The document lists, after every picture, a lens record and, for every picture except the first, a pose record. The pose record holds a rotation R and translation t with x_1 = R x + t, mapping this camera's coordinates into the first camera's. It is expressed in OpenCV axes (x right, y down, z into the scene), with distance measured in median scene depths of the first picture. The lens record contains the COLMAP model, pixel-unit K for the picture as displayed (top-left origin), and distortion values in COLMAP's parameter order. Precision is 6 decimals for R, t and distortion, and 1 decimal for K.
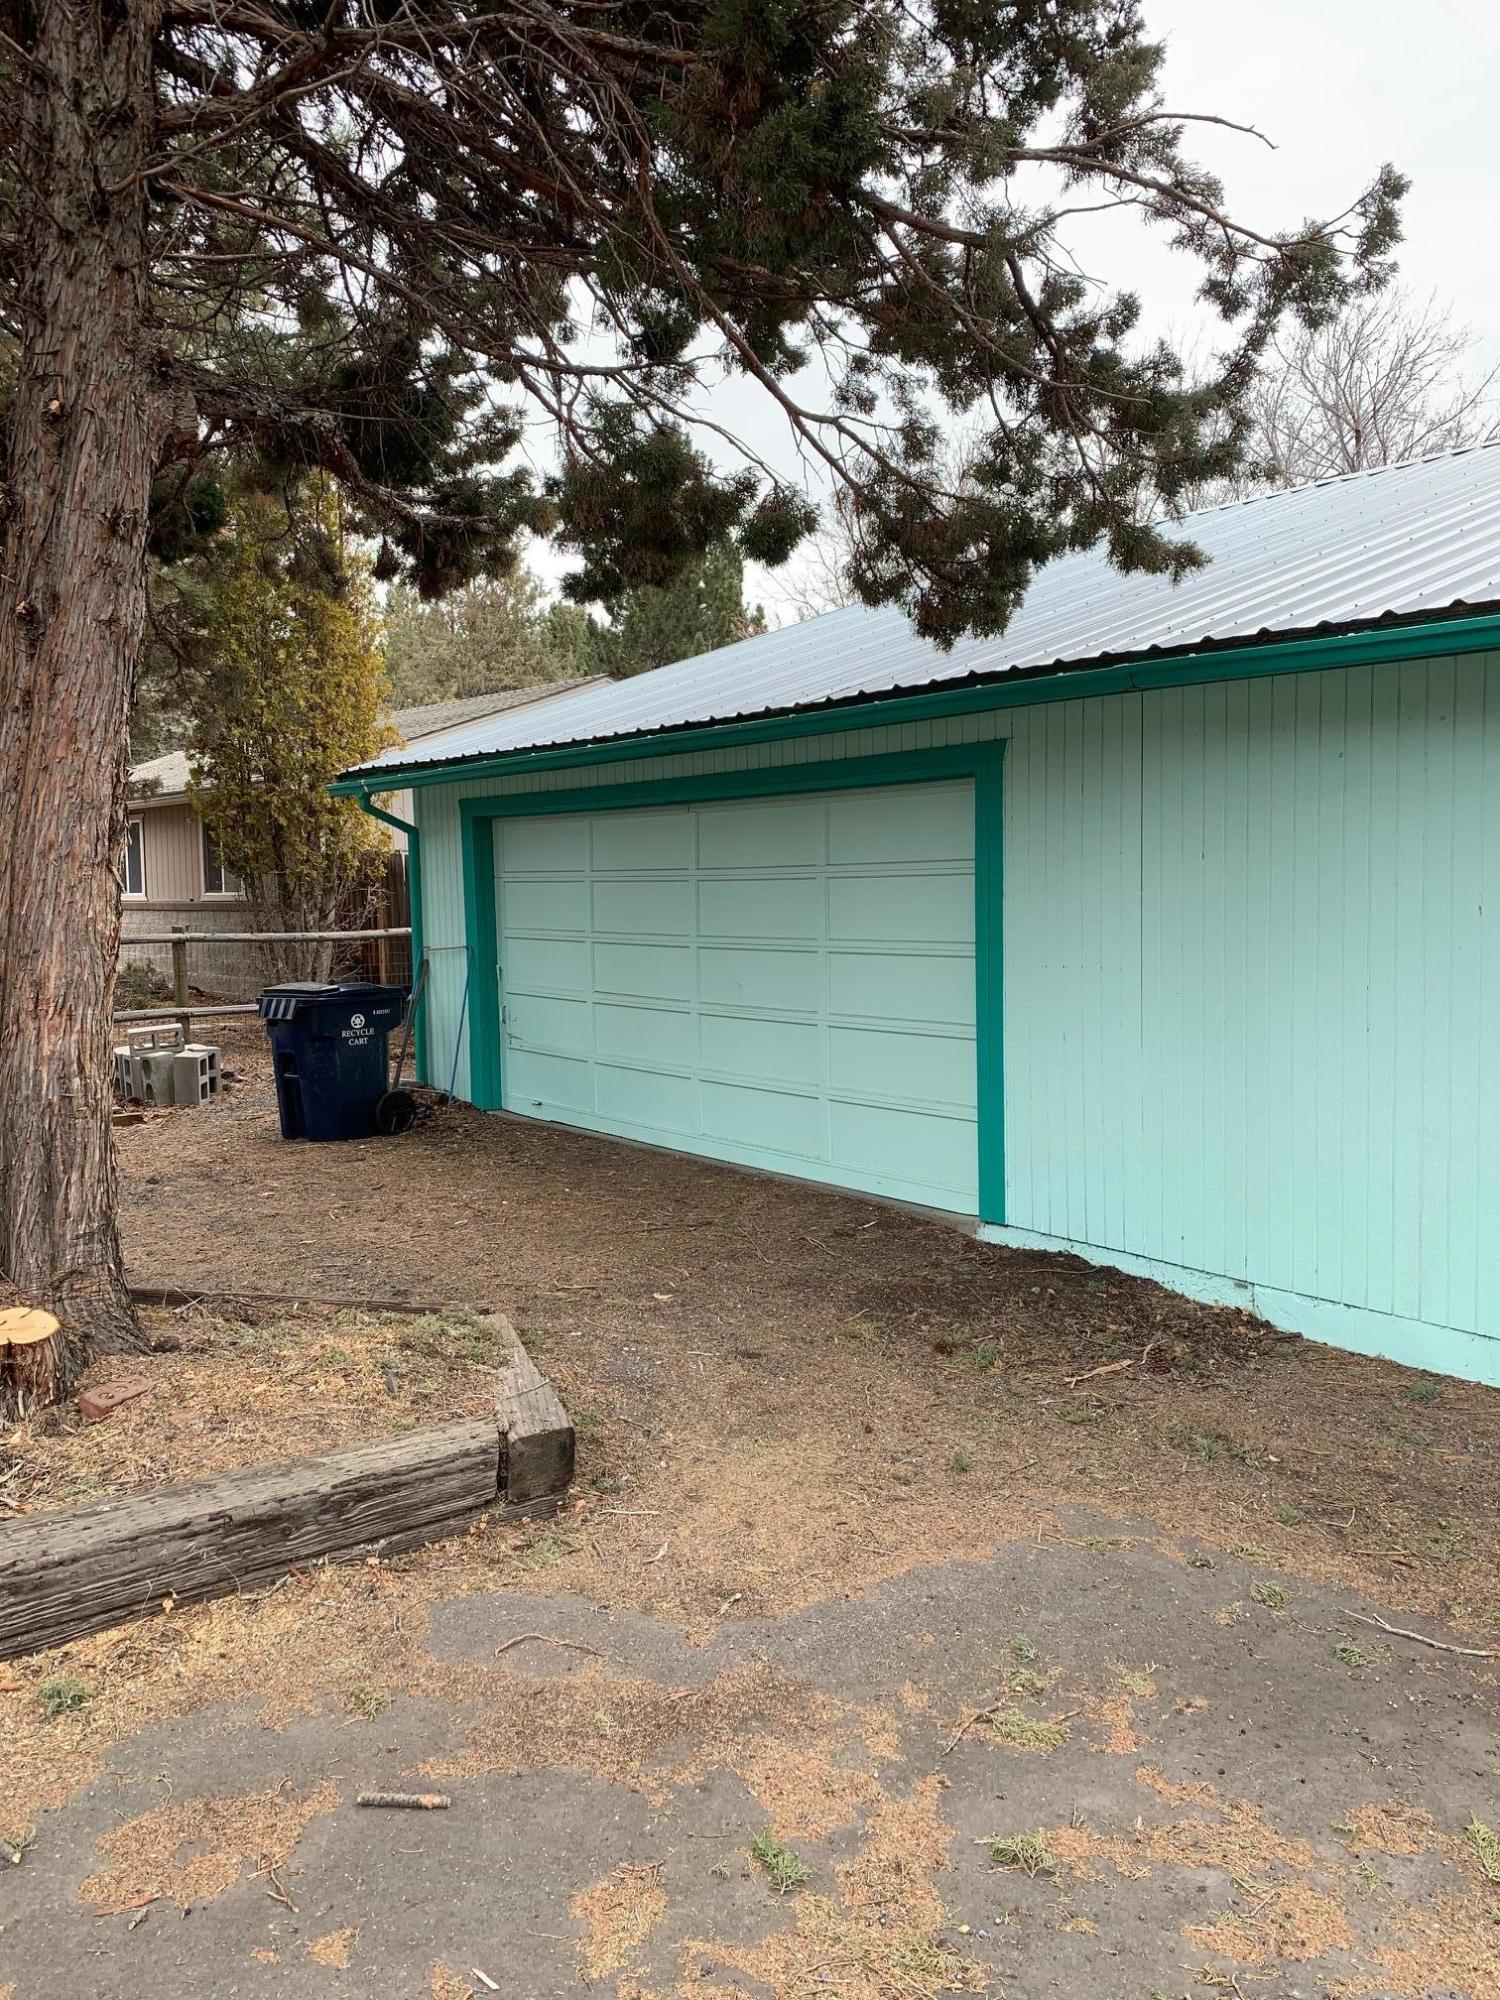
lens RADIAL K [[1535.7, 0, 752.9], [0, 1535.7, 980.2], [0, 0, 1]] dist [0.062897, -0.019782]
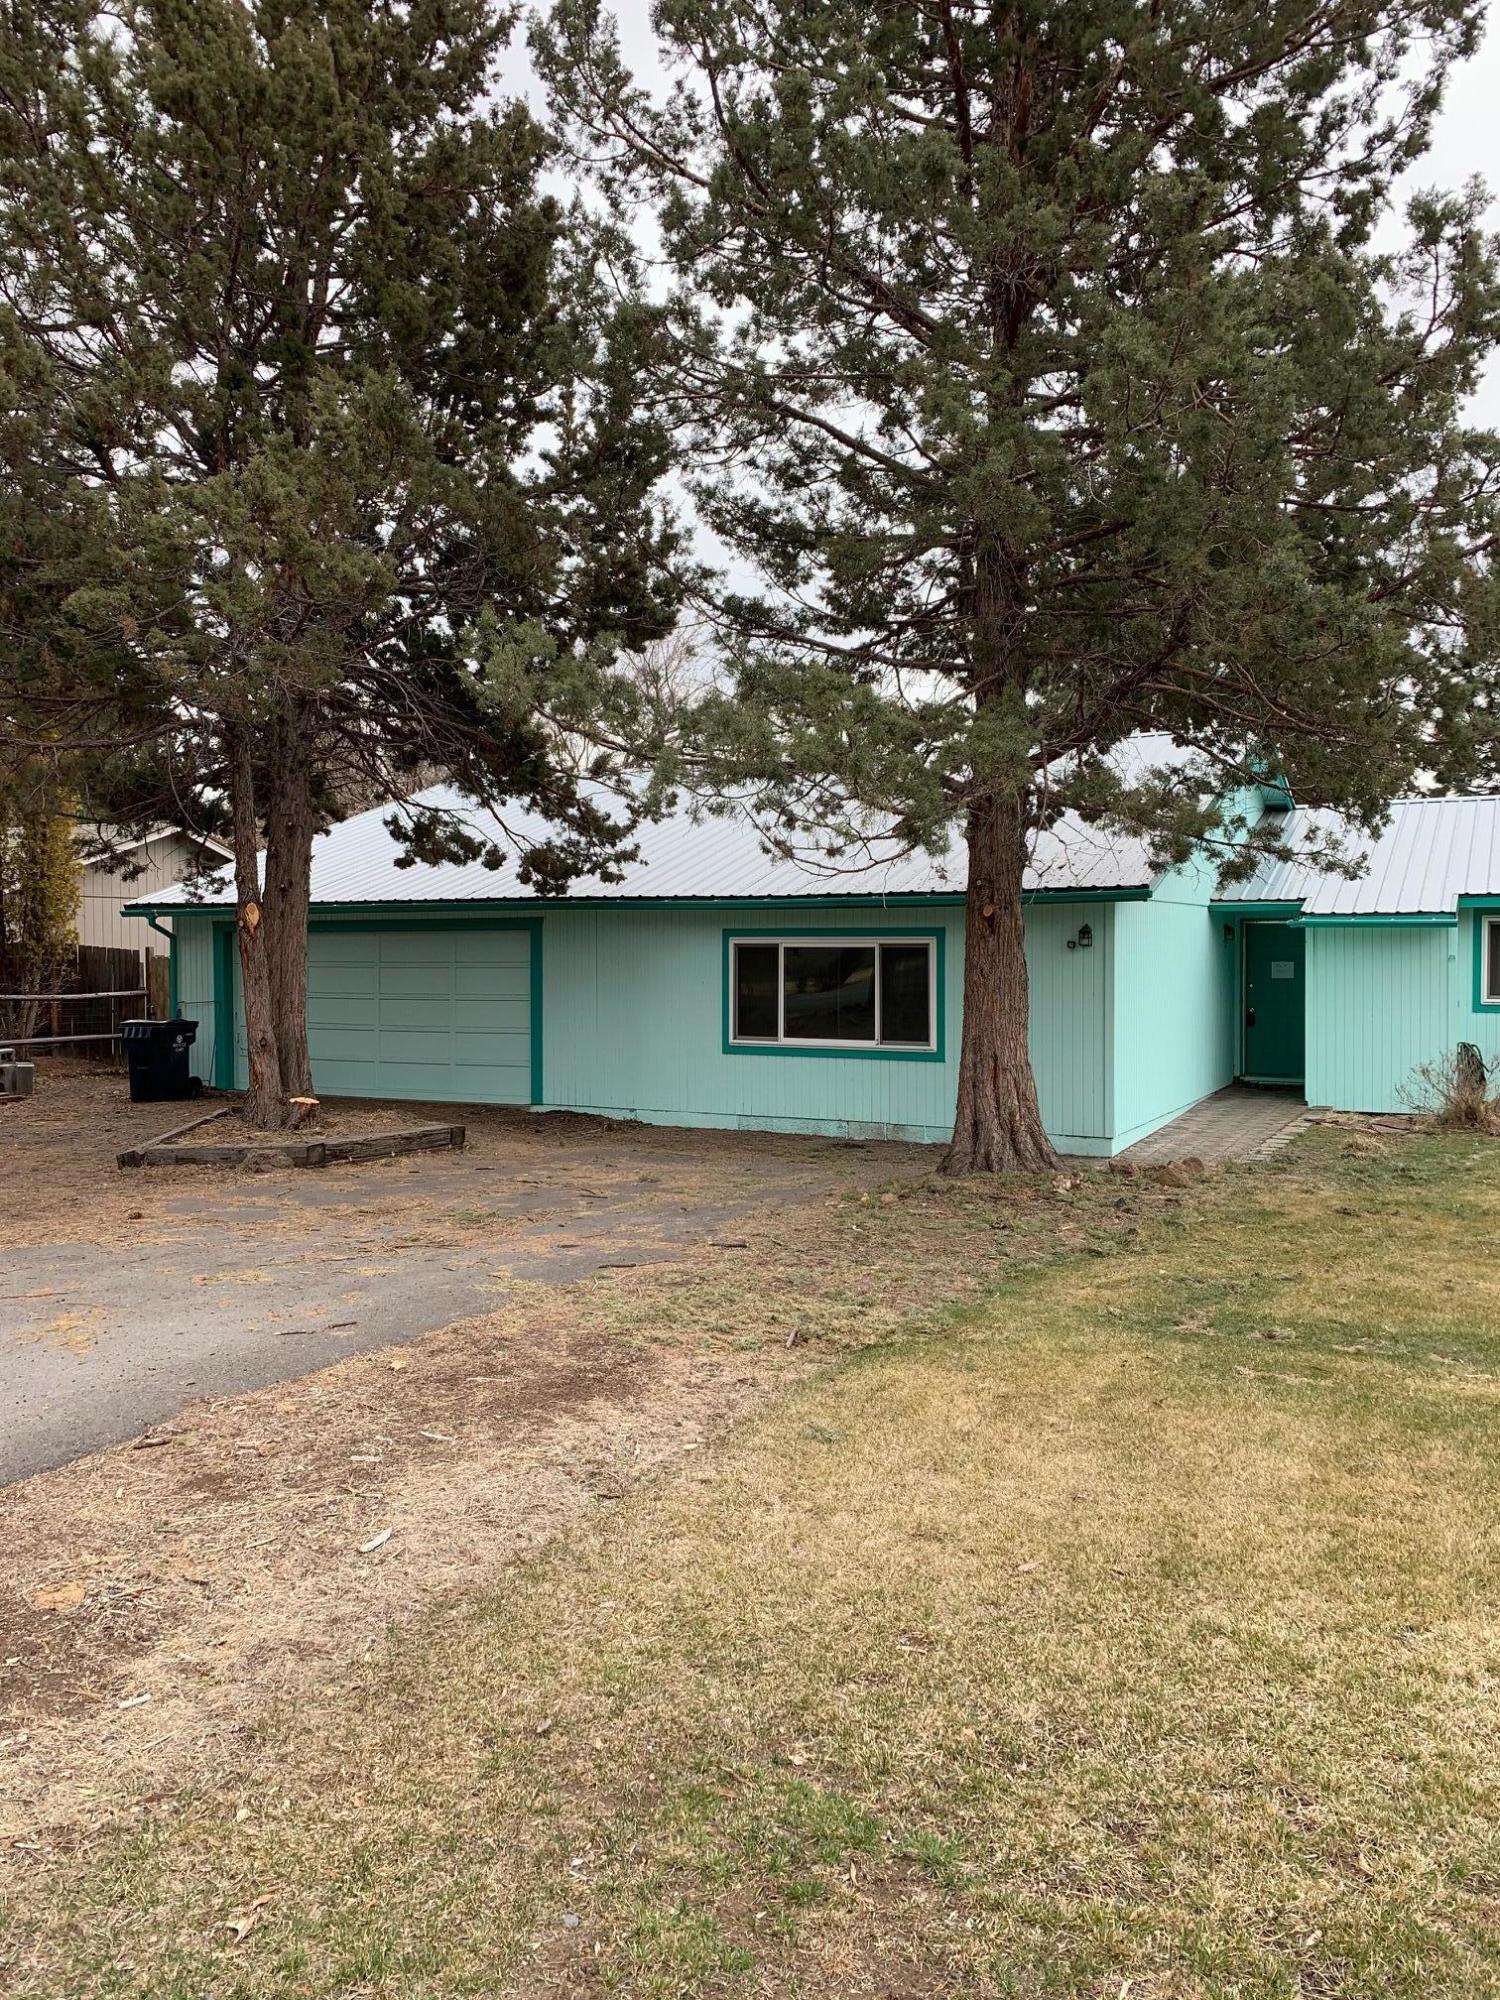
lens RADIAL K [[1535.7, 0, 748.8], [0, 1535.7, 993.0], [0, 0, 1]] dist [0.062897, -0.019782]
pose [[0.905380, 0.006680, 0.424551, -0.834412], [0.012426, 0.999031, -0.042217, 0.115006], [-0.424421, 0.043497, 0.904419, -2.008605]]
